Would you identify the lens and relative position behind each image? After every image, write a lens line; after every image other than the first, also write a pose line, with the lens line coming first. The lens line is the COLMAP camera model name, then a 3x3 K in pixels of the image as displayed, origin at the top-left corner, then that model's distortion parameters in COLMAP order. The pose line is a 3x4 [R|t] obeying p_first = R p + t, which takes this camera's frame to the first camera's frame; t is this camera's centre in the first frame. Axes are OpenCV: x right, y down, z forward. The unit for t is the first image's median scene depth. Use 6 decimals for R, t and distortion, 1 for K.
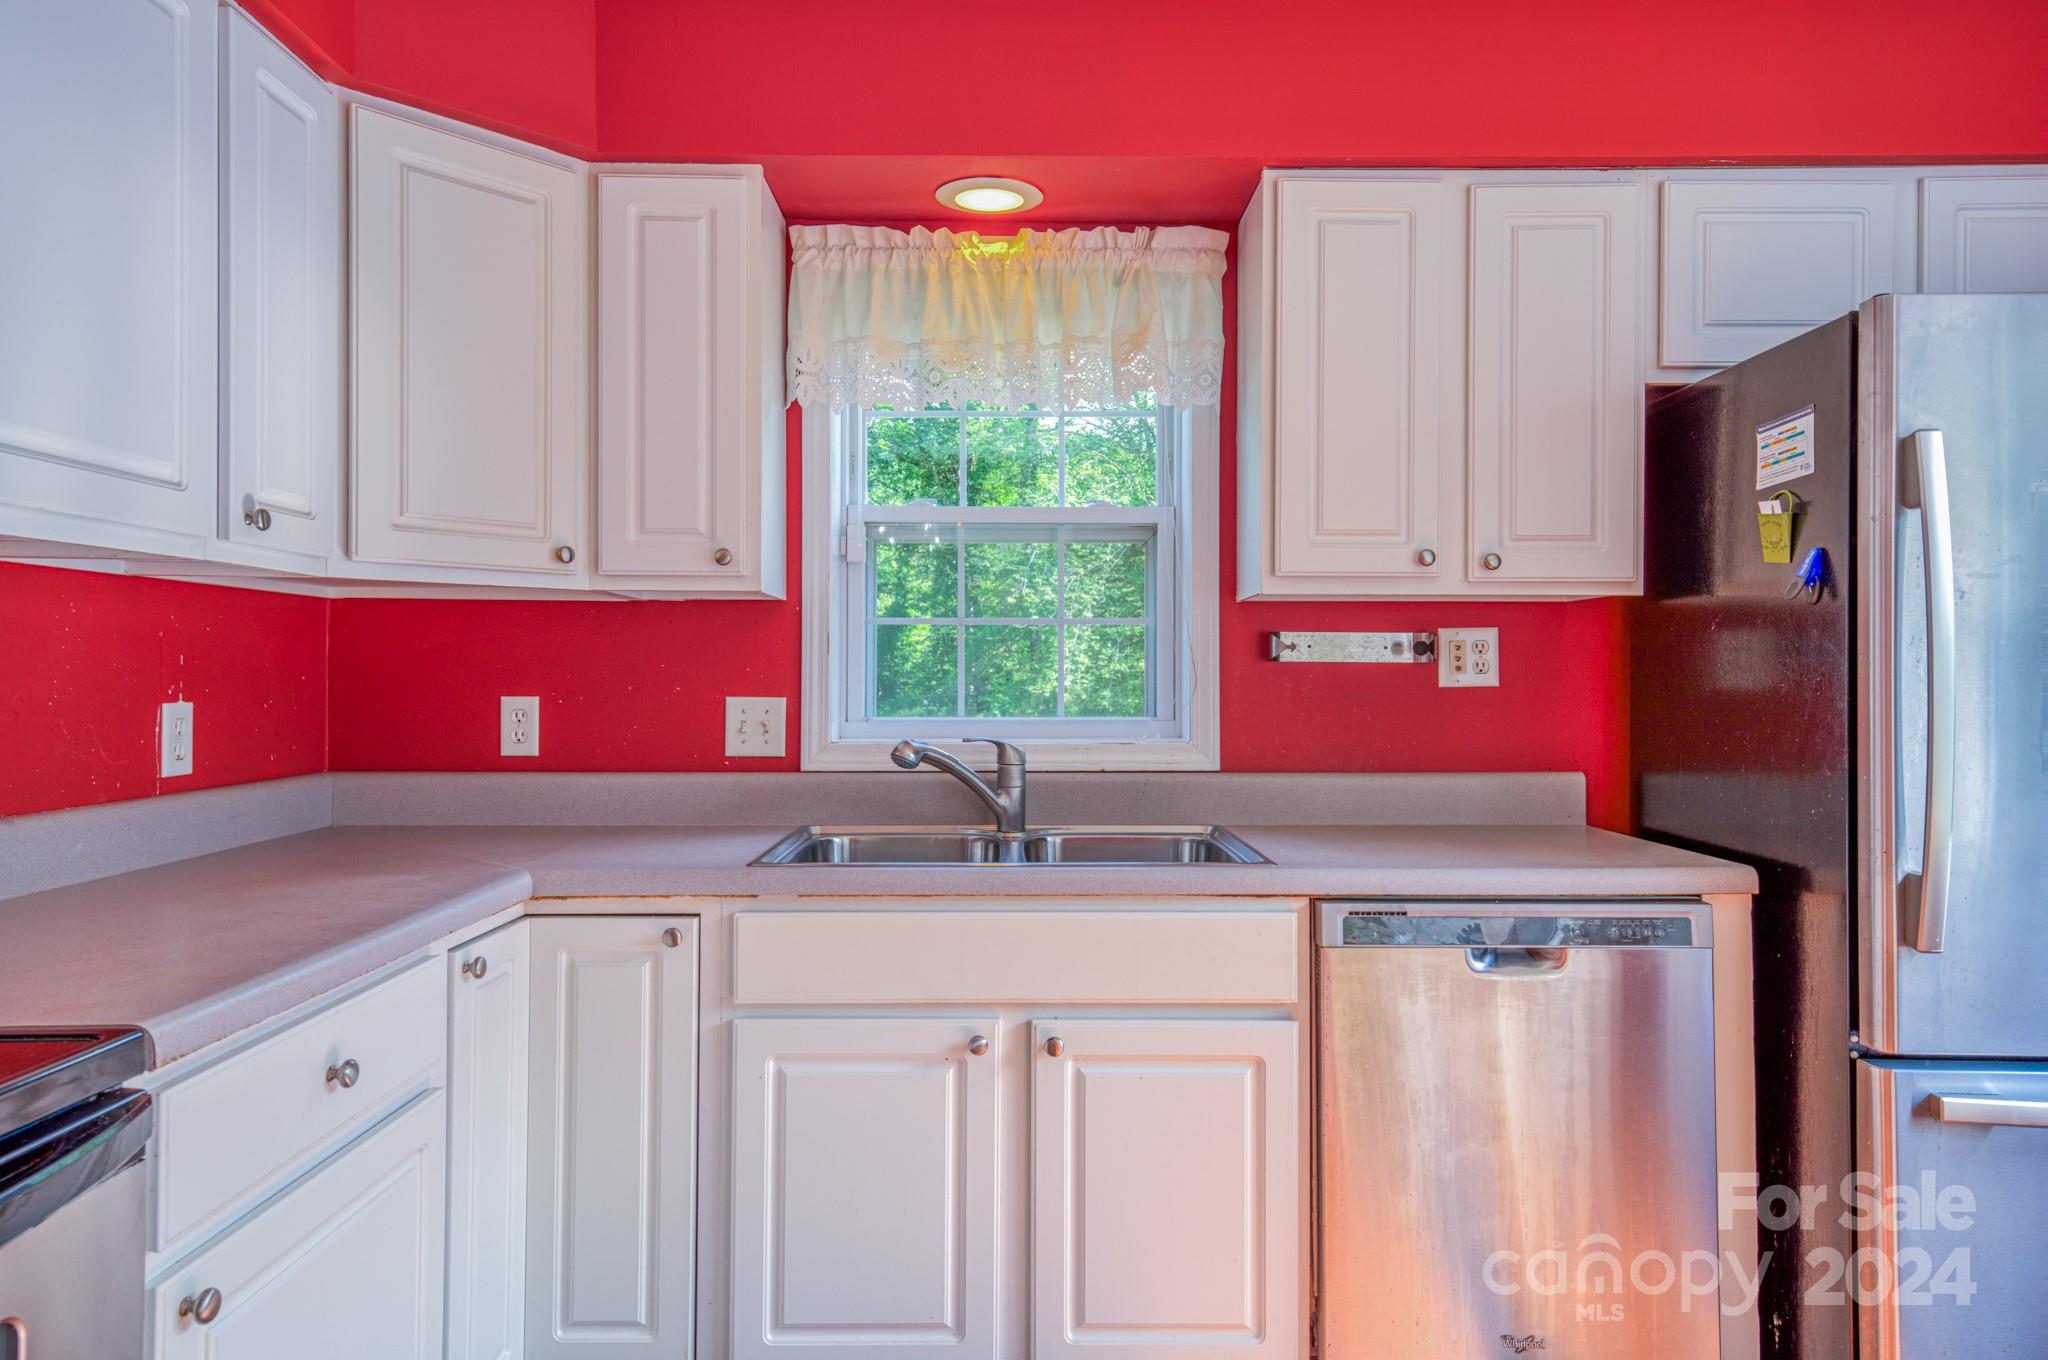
lens RADIAL K [[1335.8, 0, 1025.4], [0, 1335.8, 669.9], [0, 0, 1]] dist [0.031409, 0.000719]
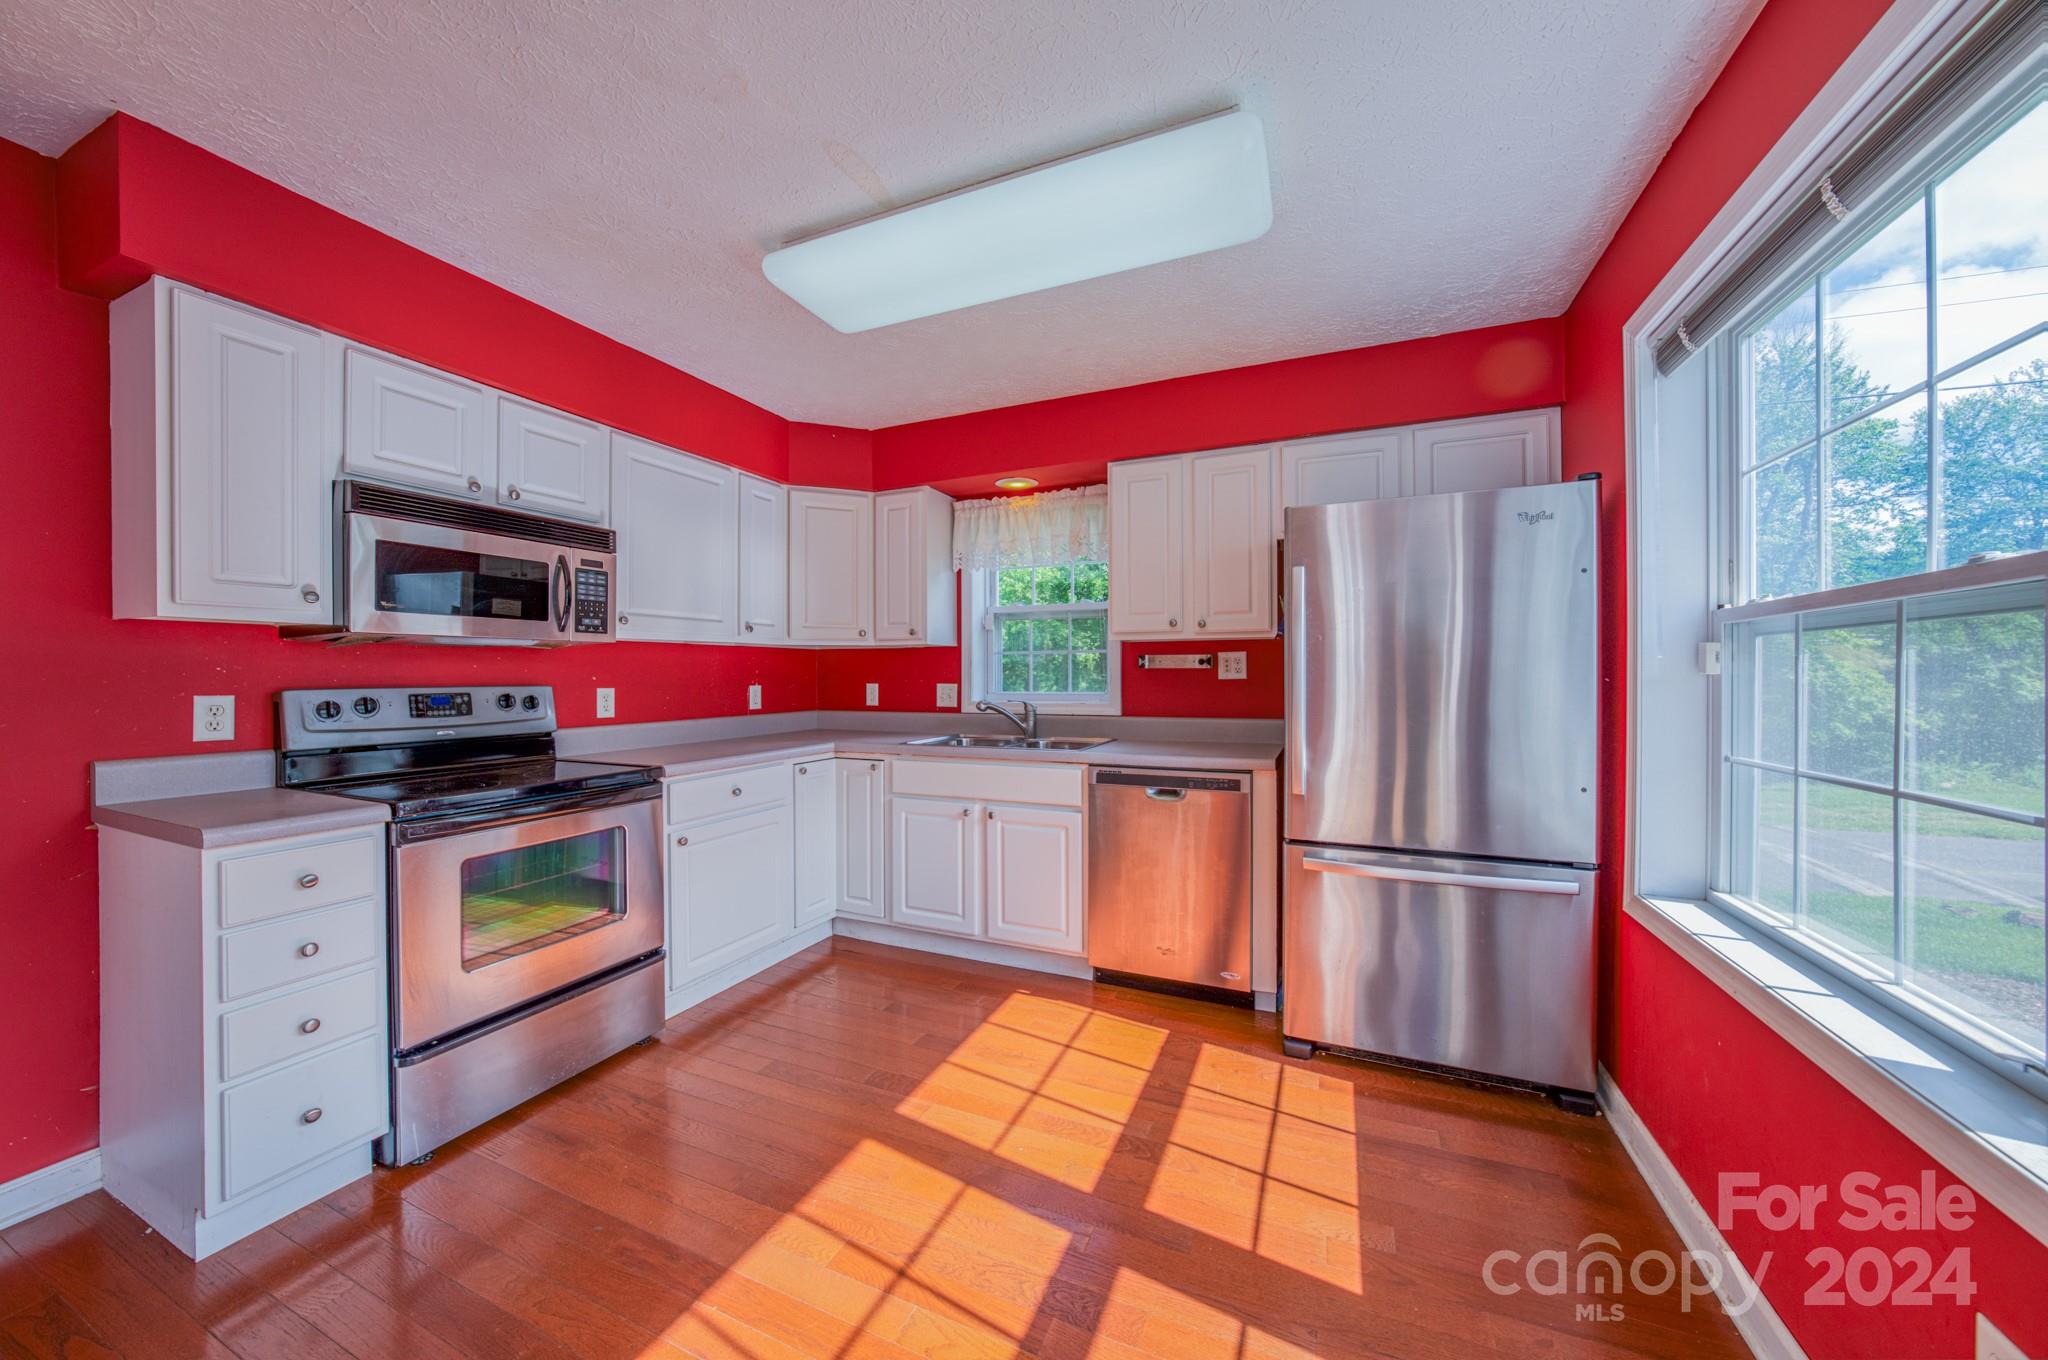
lens RADIAL K [[716.2, 0, 1025.8], [0, 716.2, 675.4], [0, 0, 1]] dist [-0.010206, 0.000199]
pose [[0.909094, -0.005466, -0.416555, 0.561714], [0.008428, 0.999951, 0.005272, -0.002444], [0.416506, -0.008303, 0.909095, -0.214523]]
